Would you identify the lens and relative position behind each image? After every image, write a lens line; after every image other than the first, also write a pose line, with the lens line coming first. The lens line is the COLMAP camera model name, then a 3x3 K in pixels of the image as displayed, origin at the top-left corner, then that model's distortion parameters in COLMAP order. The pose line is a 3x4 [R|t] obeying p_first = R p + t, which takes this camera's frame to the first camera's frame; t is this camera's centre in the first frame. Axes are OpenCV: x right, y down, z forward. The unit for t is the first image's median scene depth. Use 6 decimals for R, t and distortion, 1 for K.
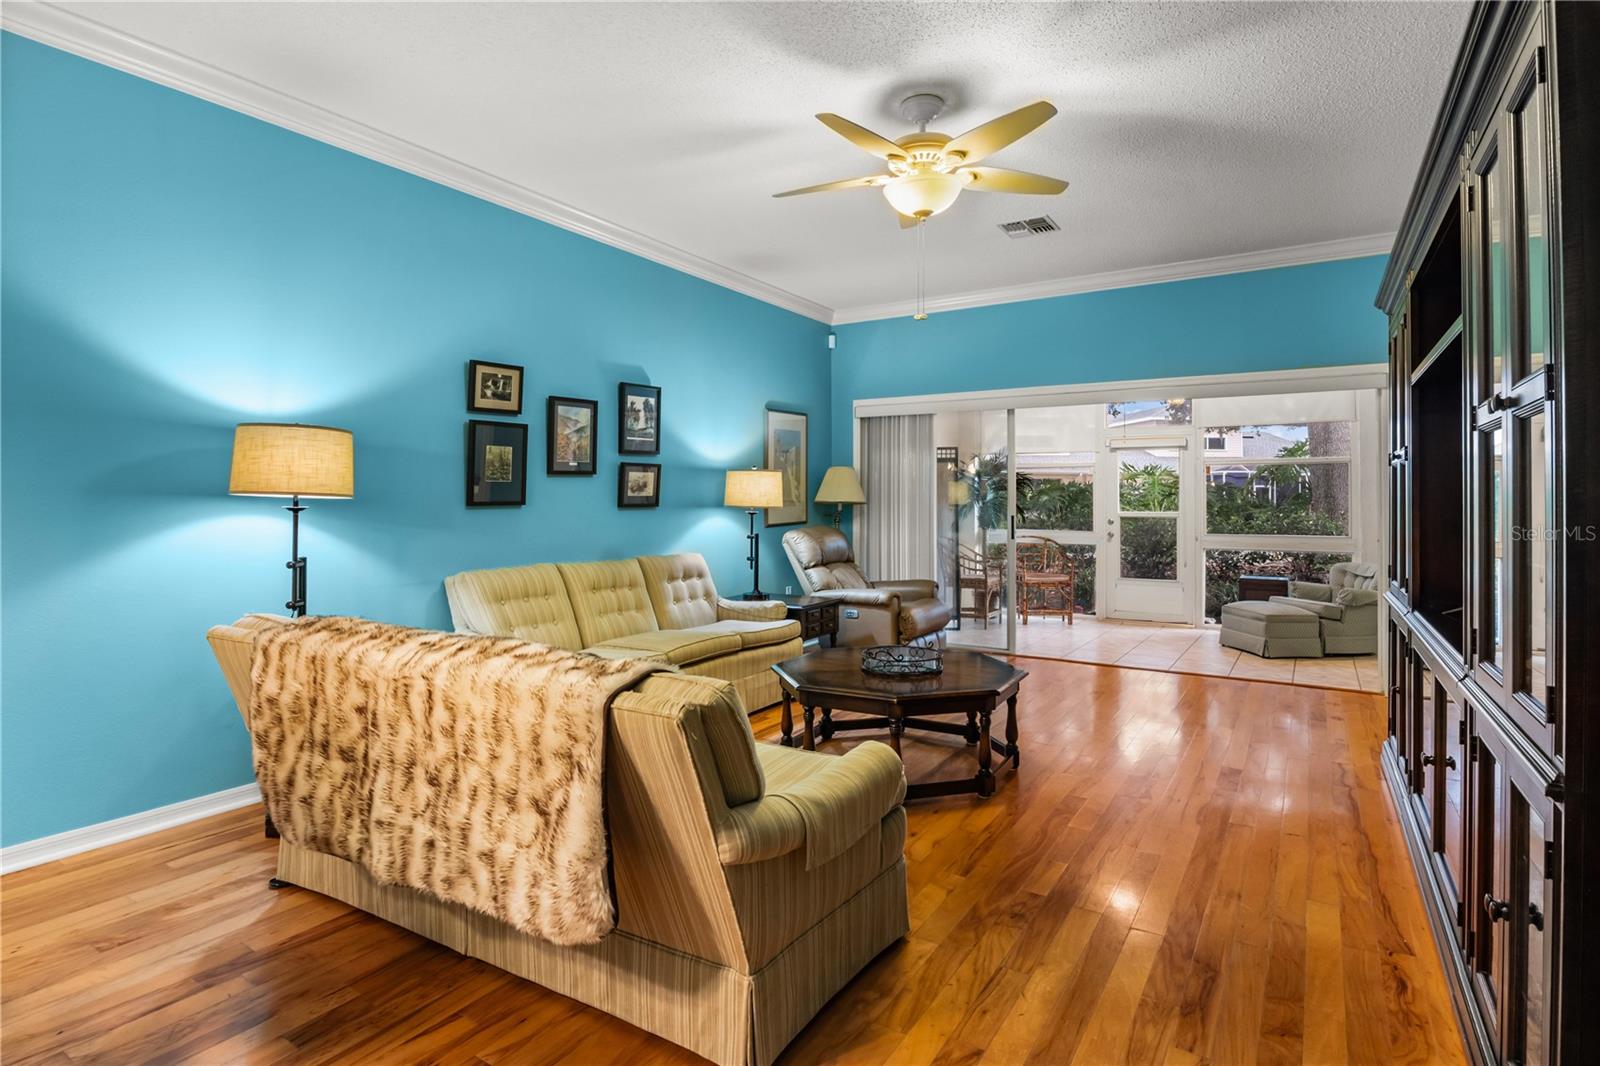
lens RADIAL K [[810.2, 0, 795.3], [0, 810.2, 492.0], [0, 0, 1]] dist [-0.013629, -0.000143]
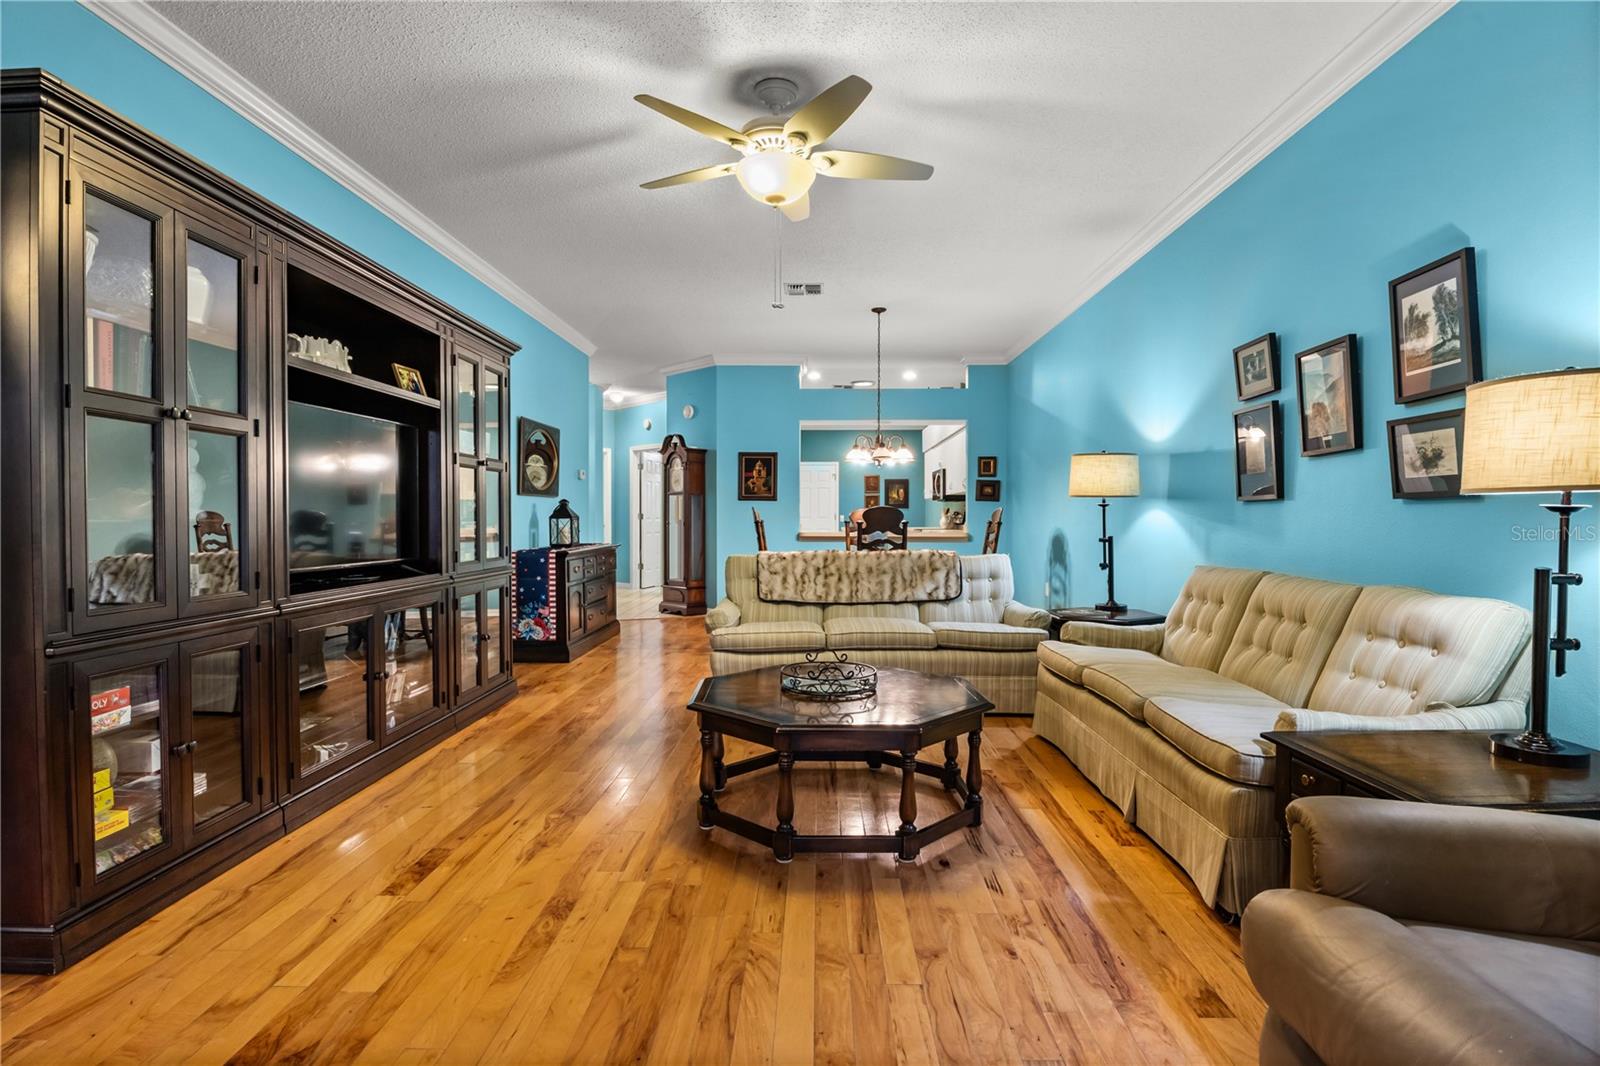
lens RADIAL K [[801.0, 0, 802.1], [0, 801.0, 524.9], [0, 0, 1]] dist [-0.018153, -0.000556]
pose [[-0.852504, 0.003403, -0.522710, 0.420753], [0.003919, 0.999992, 0.000118, 0.034212], [0.522707, -0.001947, -0.852510, 1.210077]]
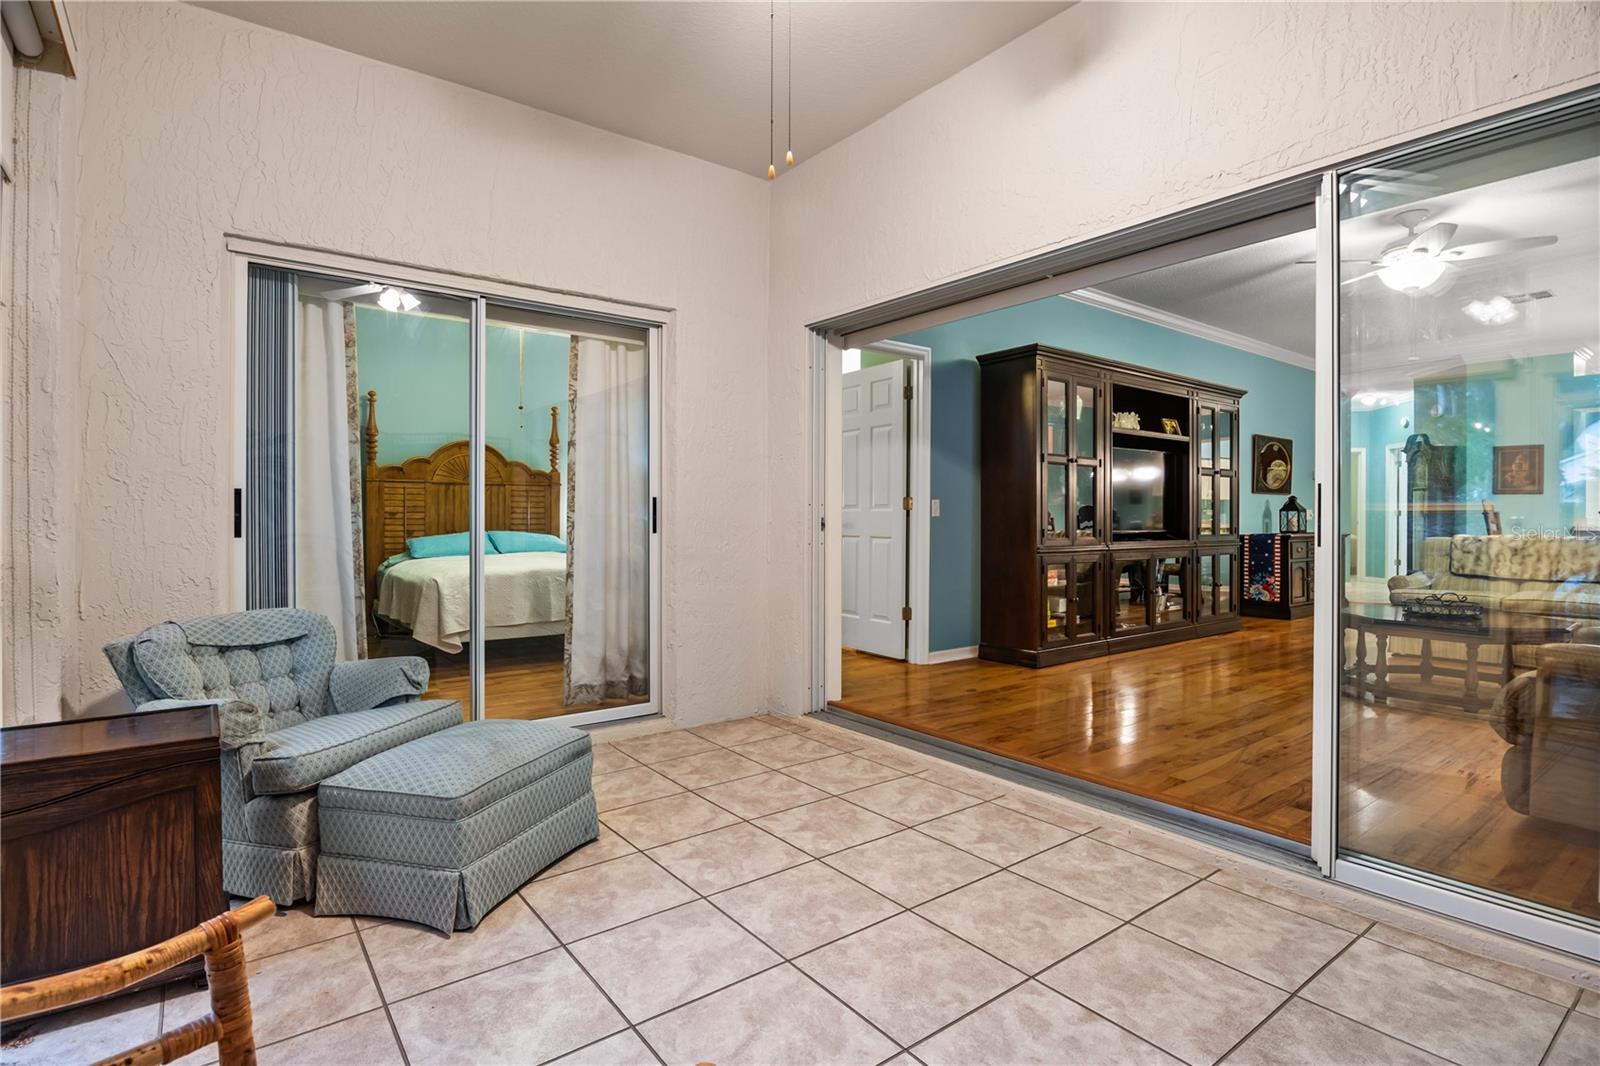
lens RADIAL K [[801.0, 0, 802.1], [0, 801.0, 524.9], [0, 0, 1]] dist [-0.018153, -0.000556]
pose [[-0.940868, -0.006485, 0.338710, 0.466477], [-0.007752, 0.999967, -0.002386, 0.062811], [-0.338683, -0.004871, -0.940888, 1.784772]]
